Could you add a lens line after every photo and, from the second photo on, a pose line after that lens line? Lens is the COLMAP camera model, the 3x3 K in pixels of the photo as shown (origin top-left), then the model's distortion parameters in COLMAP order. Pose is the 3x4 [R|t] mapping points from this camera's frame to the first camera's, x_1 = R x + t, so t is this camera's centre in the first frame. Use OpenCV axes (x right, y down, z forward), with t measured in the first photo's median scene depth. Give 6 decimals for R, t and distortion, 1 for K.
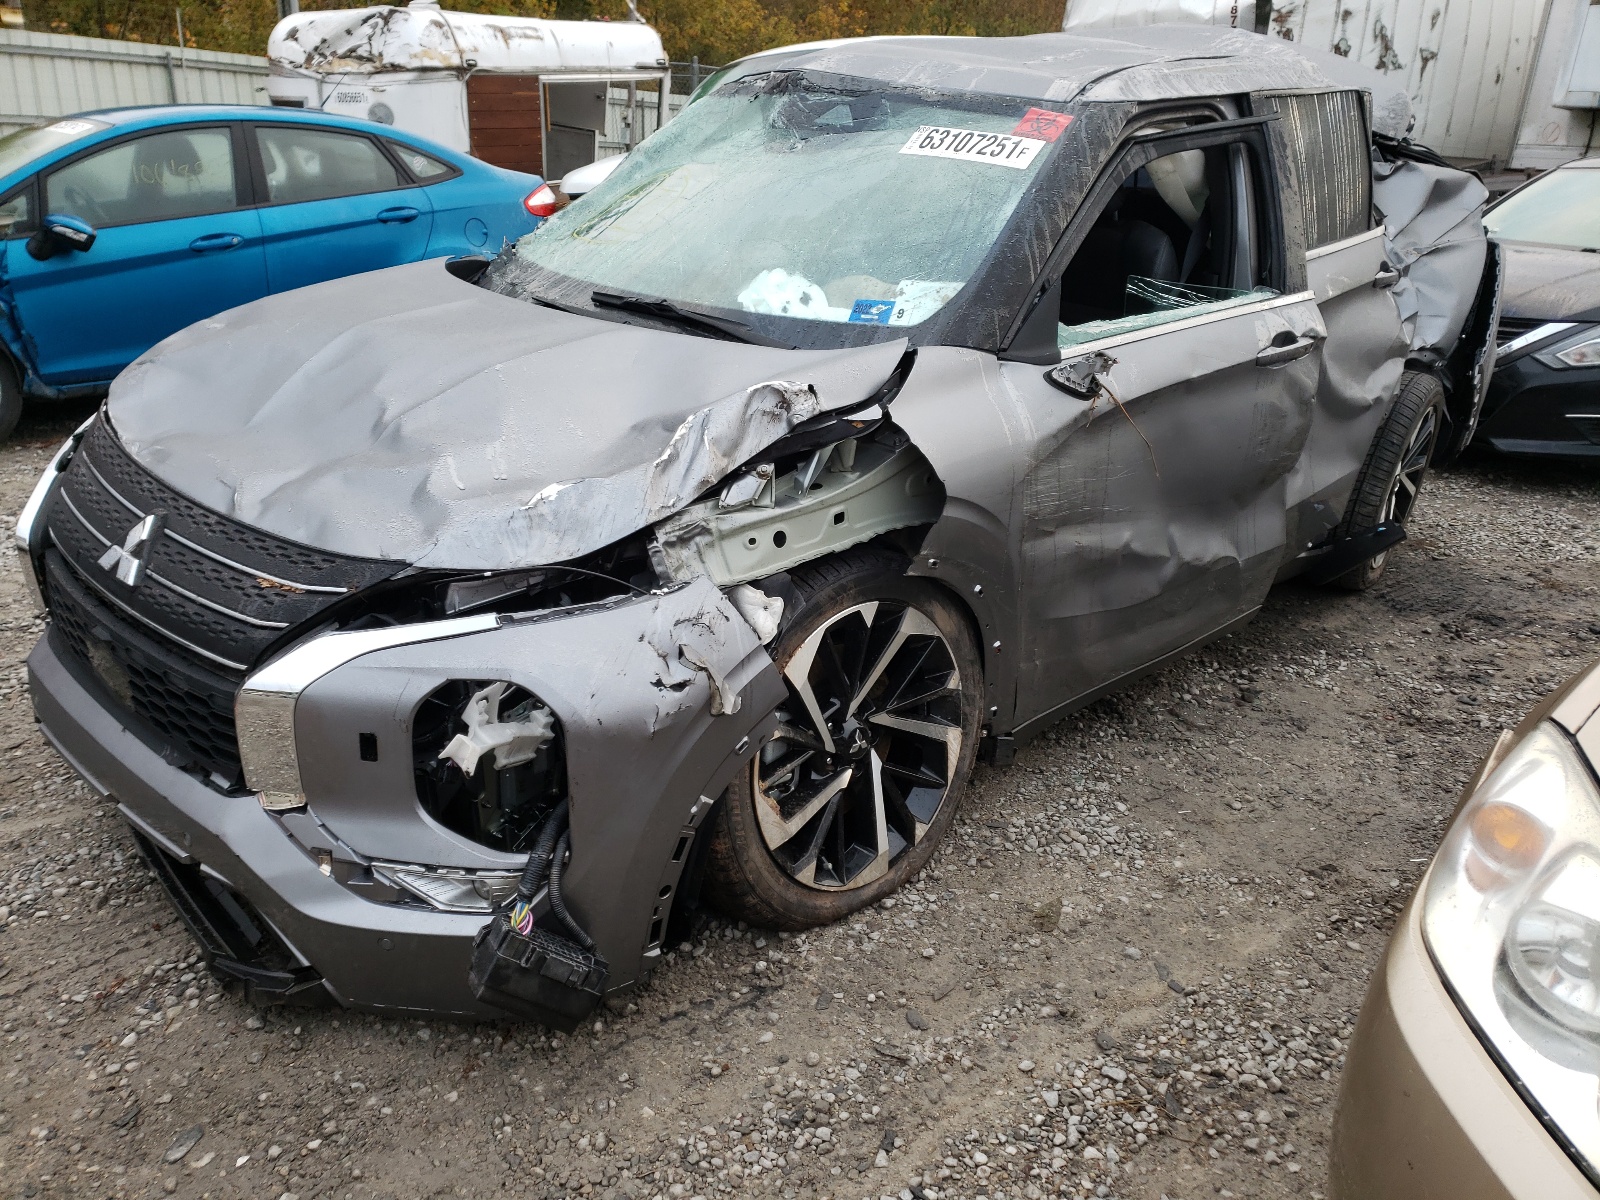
lens RADIAL K [[1199.1, 0, 801.5], [0, 1199.1, 608.8], [0, 0, 1]] dist [0.039902, -0.004866]
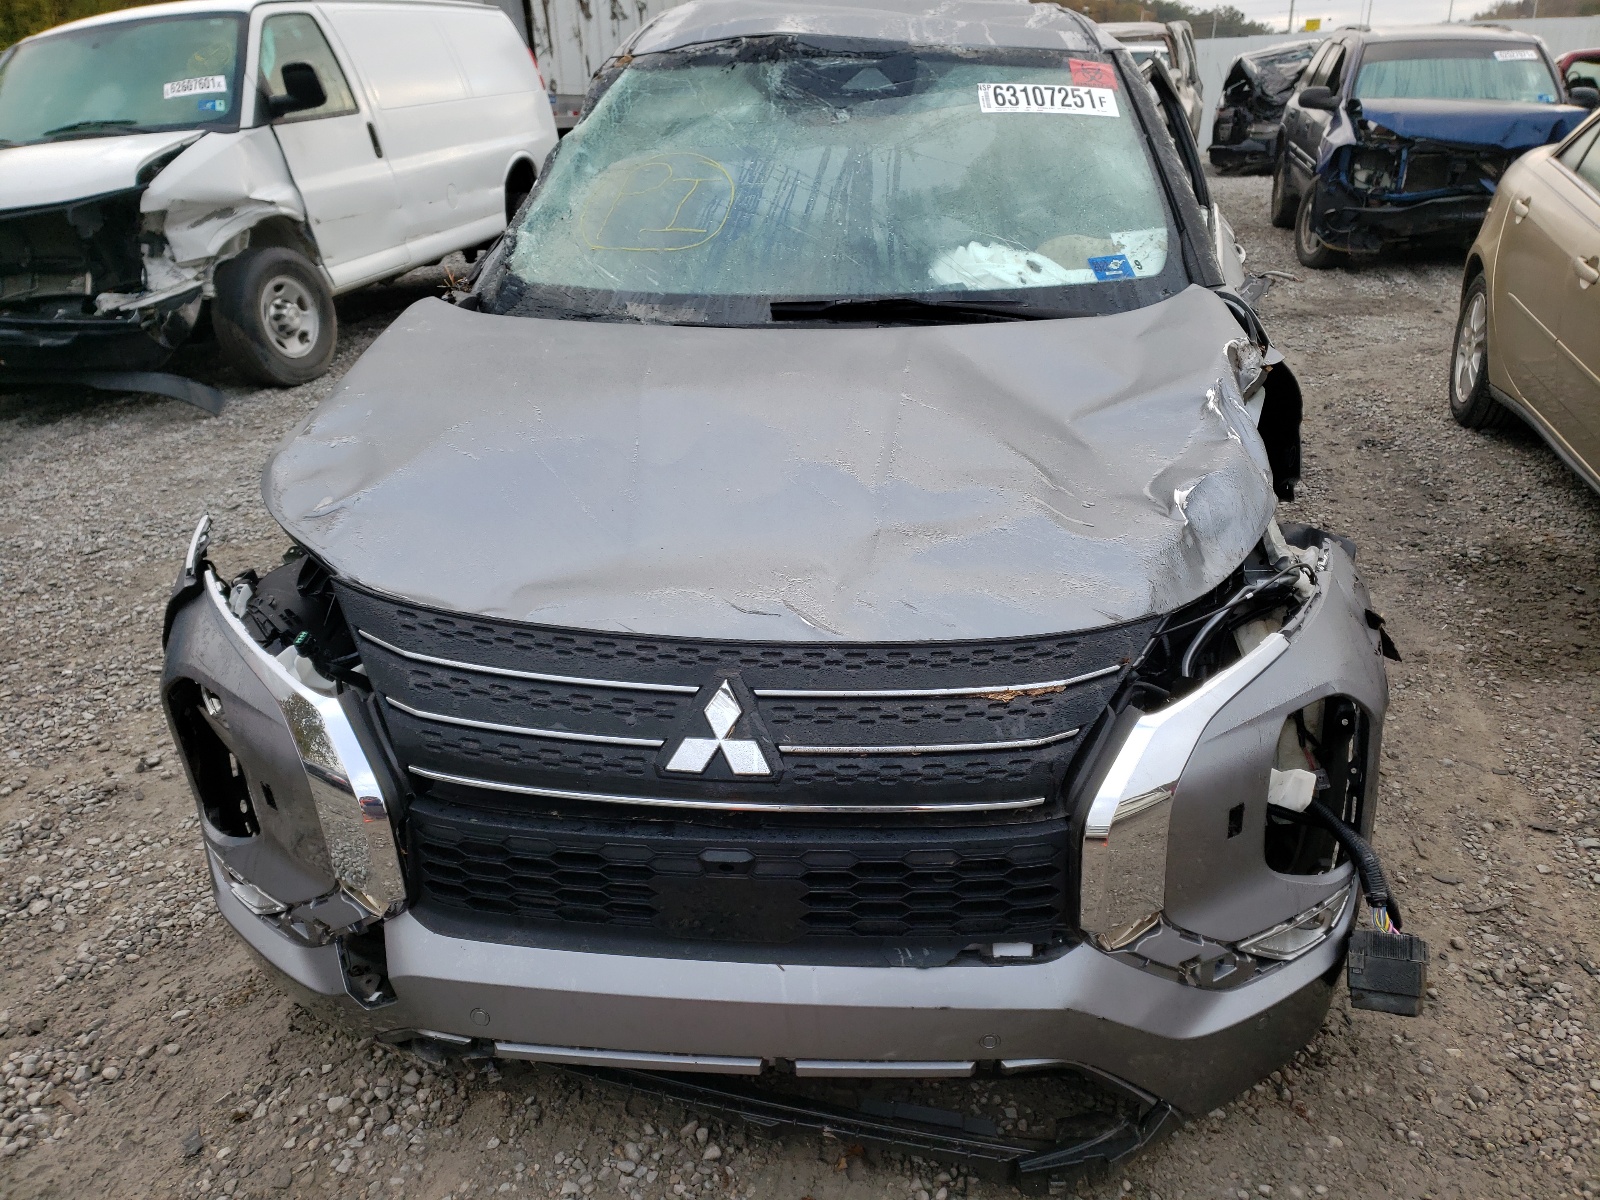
lens RADIAL K [[1199.1, 0, 791.3], [0, 1199.1, 591.6], [0, 0, 1]] dist [0.039902, -0.004866]
pose [[0.790642, -0.294946, 0.536555, -0.755368], [0.284232, 0.952985, 0.105029, -0.166593], [-0.542307, 0.069466, 0.837304, 0.311558]]
